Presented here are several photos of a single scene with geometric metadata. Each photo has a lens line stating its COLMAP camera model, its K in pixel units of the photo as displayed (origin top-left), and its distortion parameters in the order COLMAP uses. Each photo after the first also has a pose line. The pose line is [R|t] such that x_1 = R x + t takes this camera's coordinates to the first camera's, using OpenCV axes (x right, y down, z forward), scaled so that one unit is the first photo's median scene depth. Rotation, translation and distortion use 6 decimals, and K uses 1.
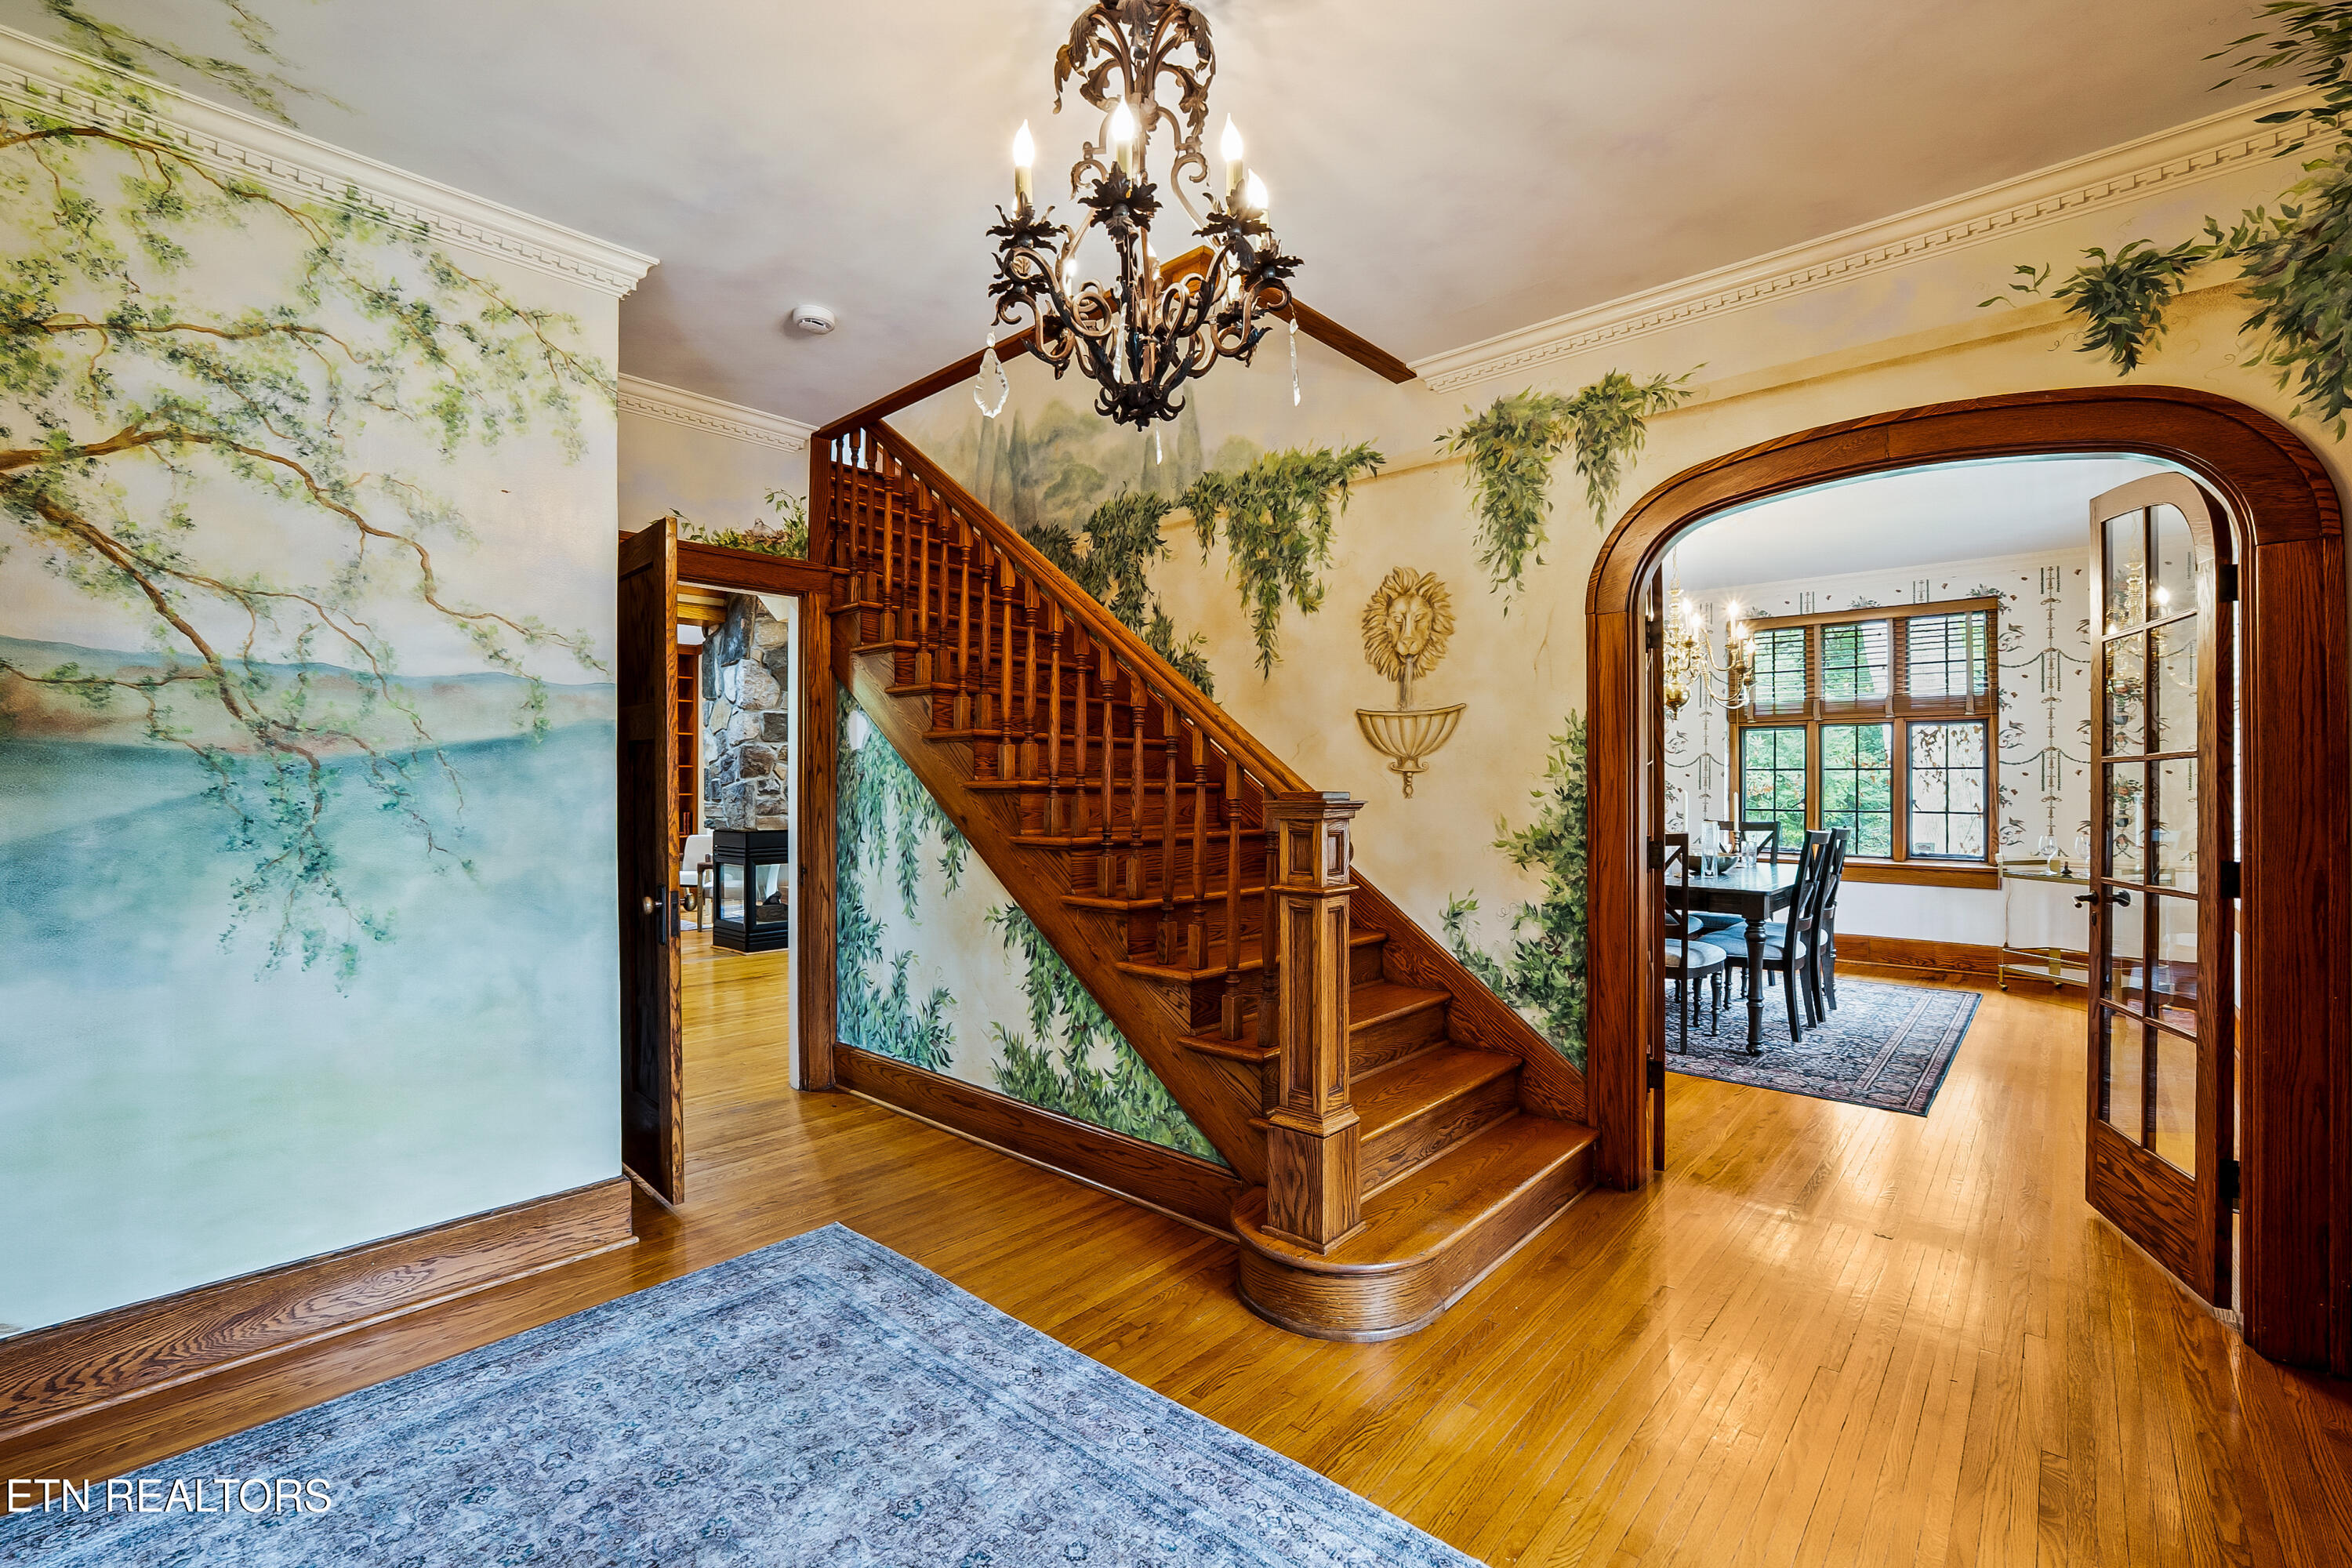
lens RADIAL K [[1009.2, 0, 1180.6], [0, 1009.2, 782.9], [0, 0, 1]] dist [-0.015607, 0.006375]
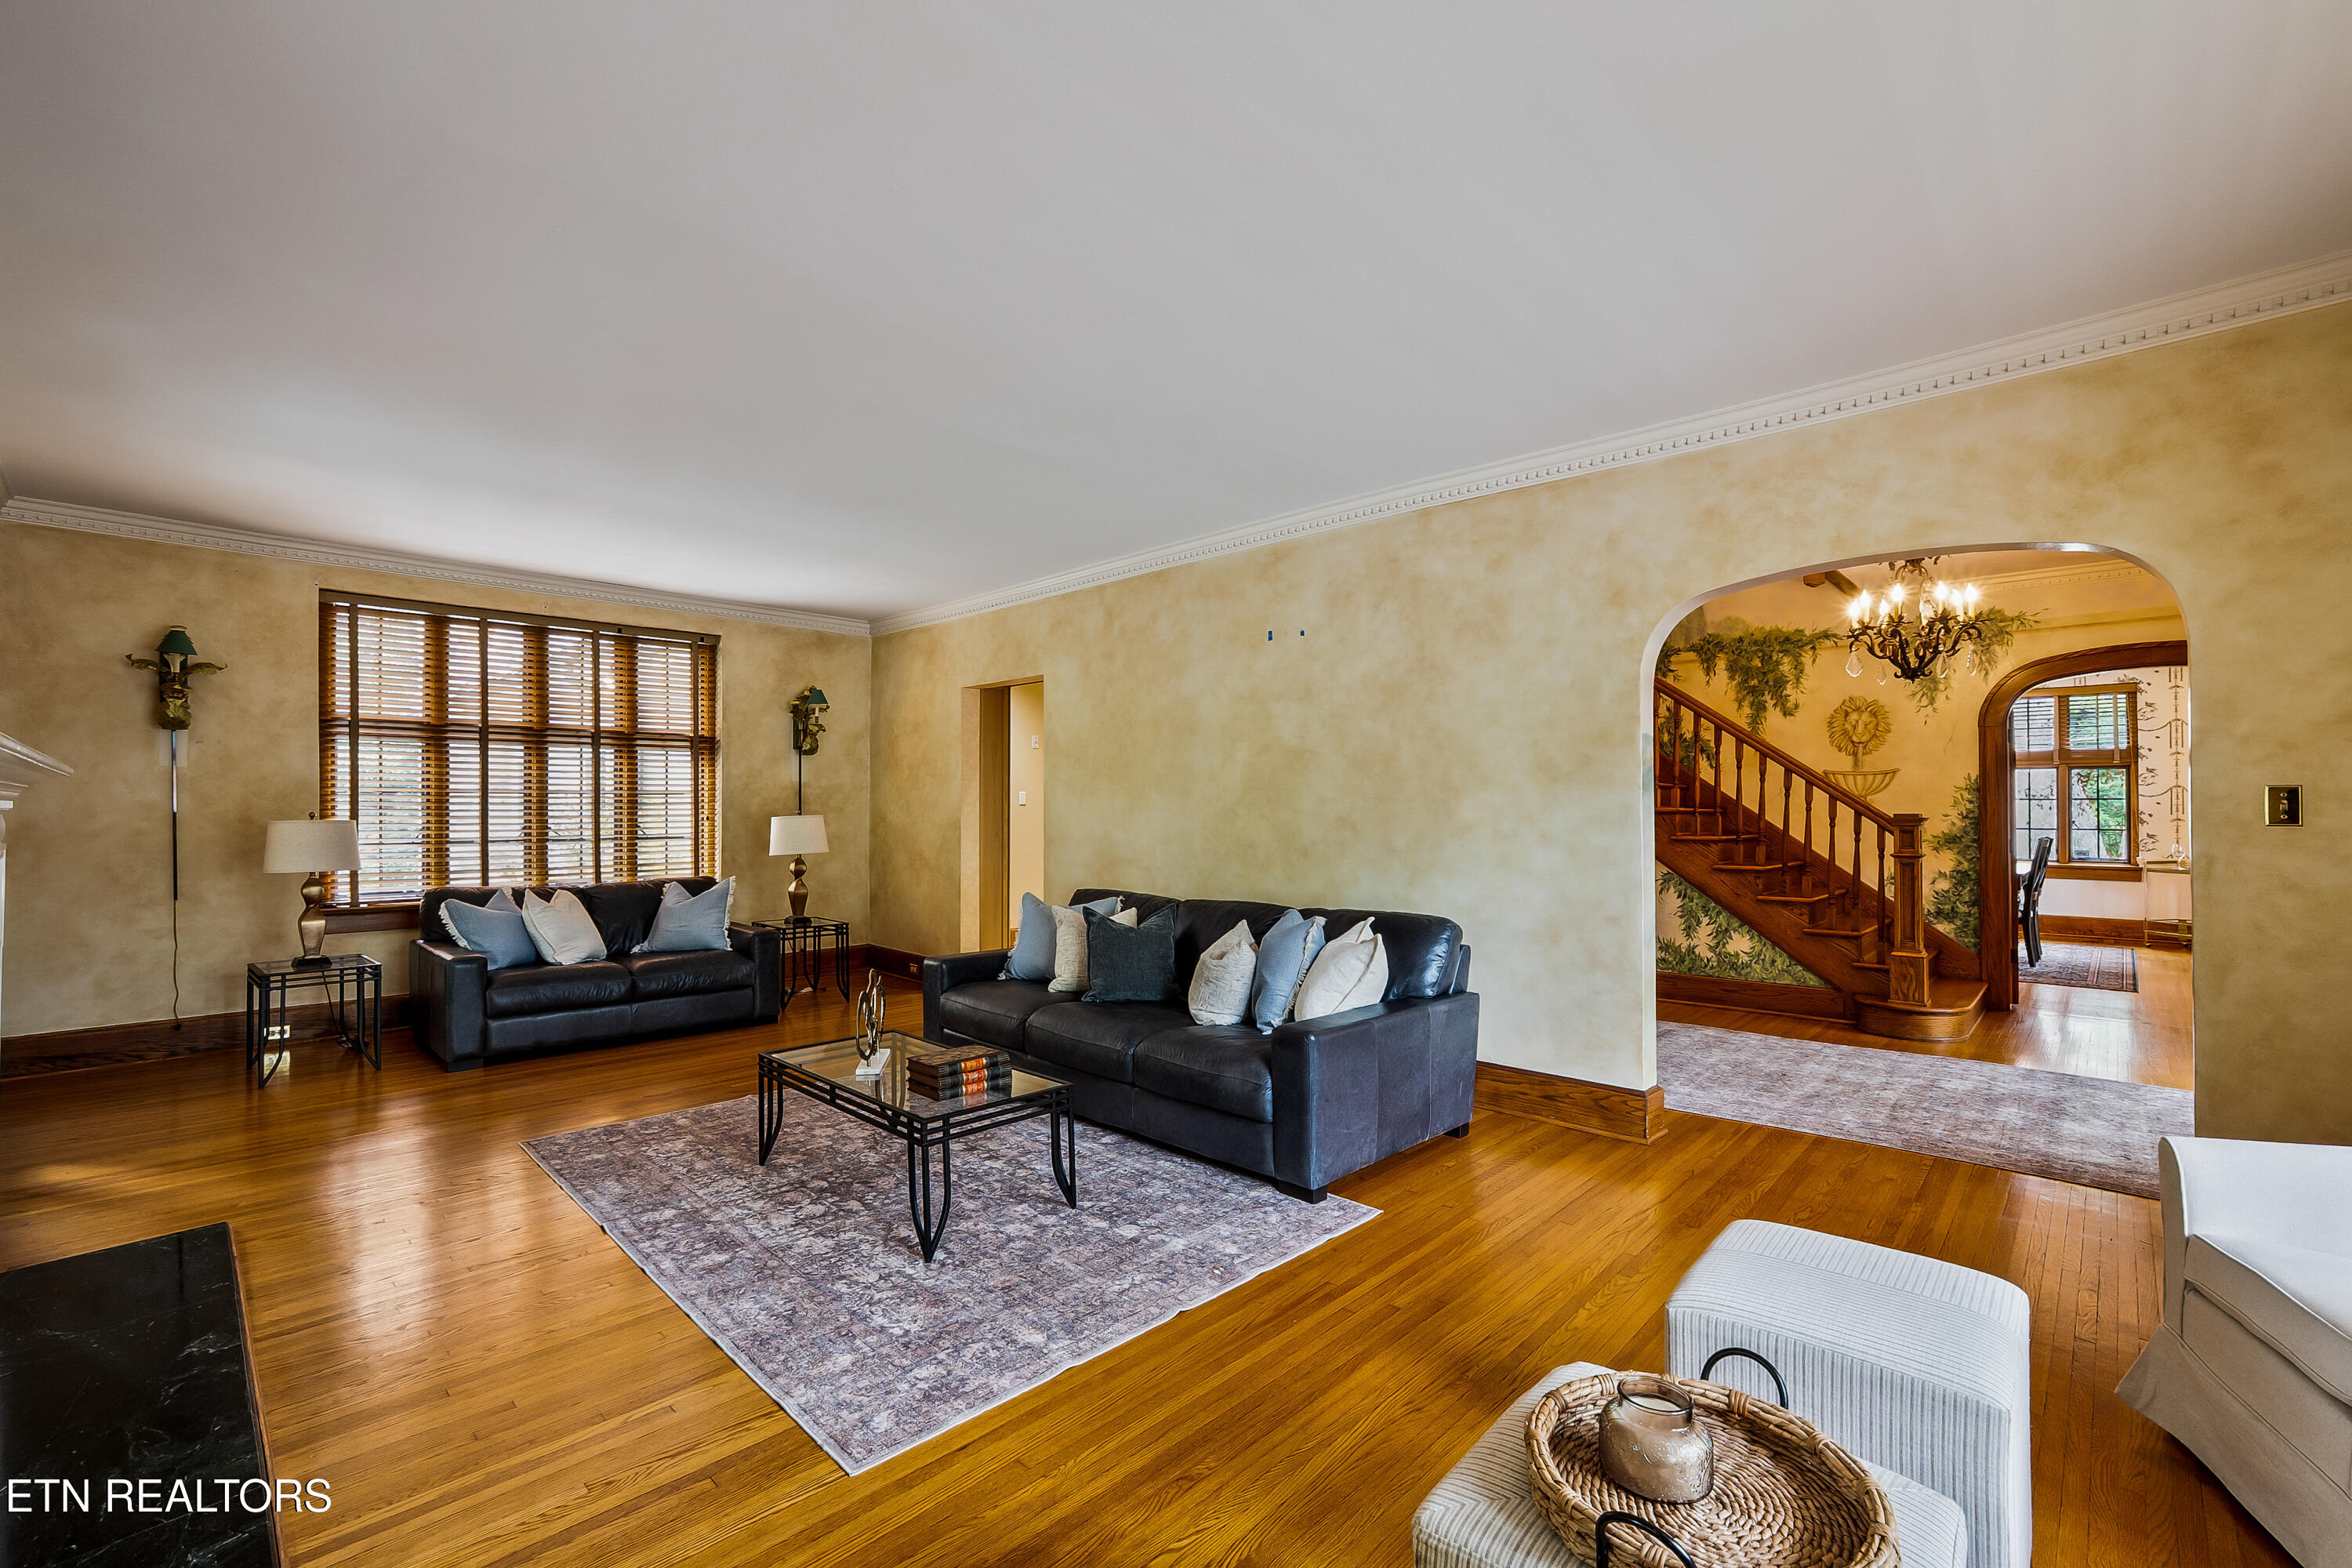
lens RADIAL K [[1009.2, 0, 1169.9], [0, 1009.2, 800.2], [0, 0, 1]] dist [-0.015607, 0.006375]
pose [[0.999581, 0.000944, -0.028925, -1.011872], [-0.001111, 0.999983, -0.005763, -0.005380], [0.028919, 0.005793, 0.999565, -0.918927]]
